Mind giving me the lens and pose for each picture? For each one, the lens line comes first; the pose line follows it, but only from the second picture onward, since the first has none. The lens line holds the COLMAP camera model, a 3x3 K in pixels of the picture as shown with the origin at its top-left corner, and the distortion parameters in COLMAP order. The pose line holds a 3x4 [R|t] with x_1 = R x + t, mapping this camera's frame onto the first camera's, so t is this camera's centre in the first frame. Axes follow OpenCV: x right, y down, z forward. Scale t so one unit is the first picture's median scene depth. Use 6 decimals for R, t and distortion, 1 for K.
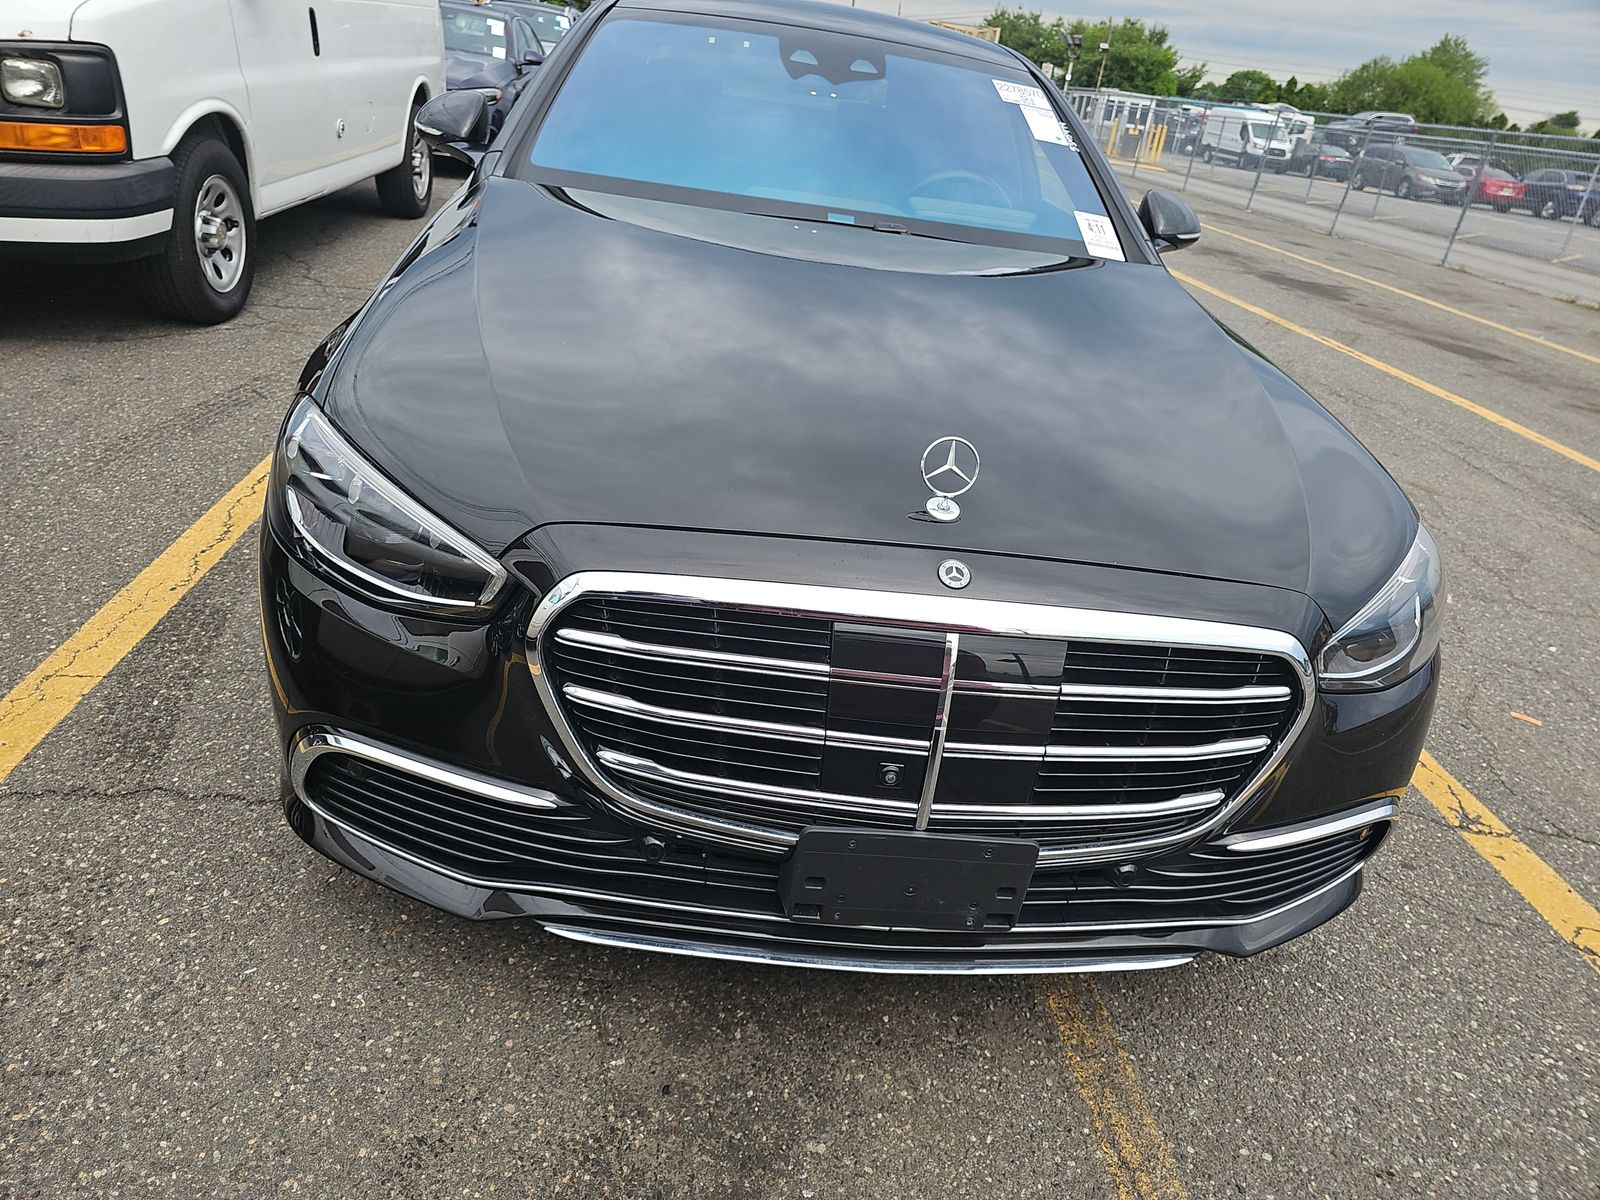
lens RADIAL K [[1060.7, 0, 804.6], [0, 1060.7, 609.1], [0, 0, 1]] dist [0.018673, -0.017553]
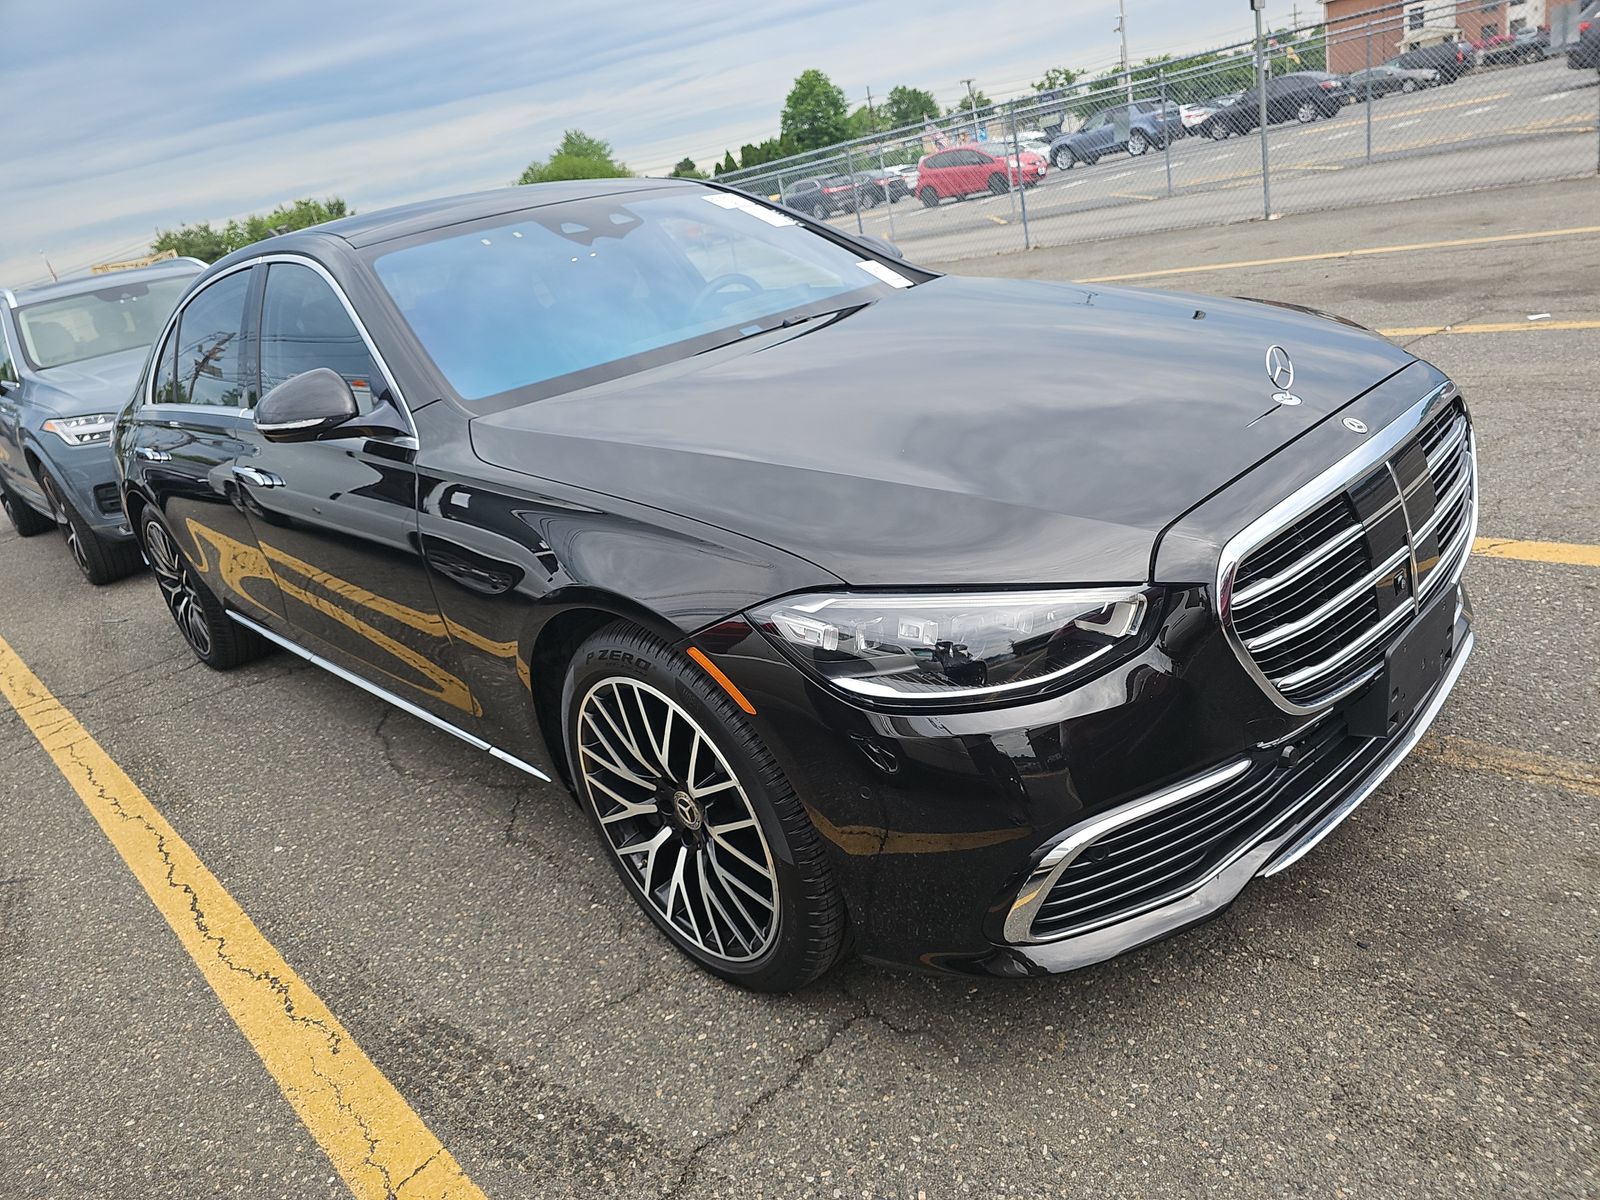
lens RADIAL K [[1060.7, 0, 804.2], [0, 1060.7, 603.3], [0, 0, 1]] dist [0.018673, -0.017553]
pose [[0.723116, -0.485082, 0.491731, -0.581802], [0.540754, 0.840496, 0.033924, -0.137690], [-0.429753, 0.241375, 0.870086, 0.100391]]
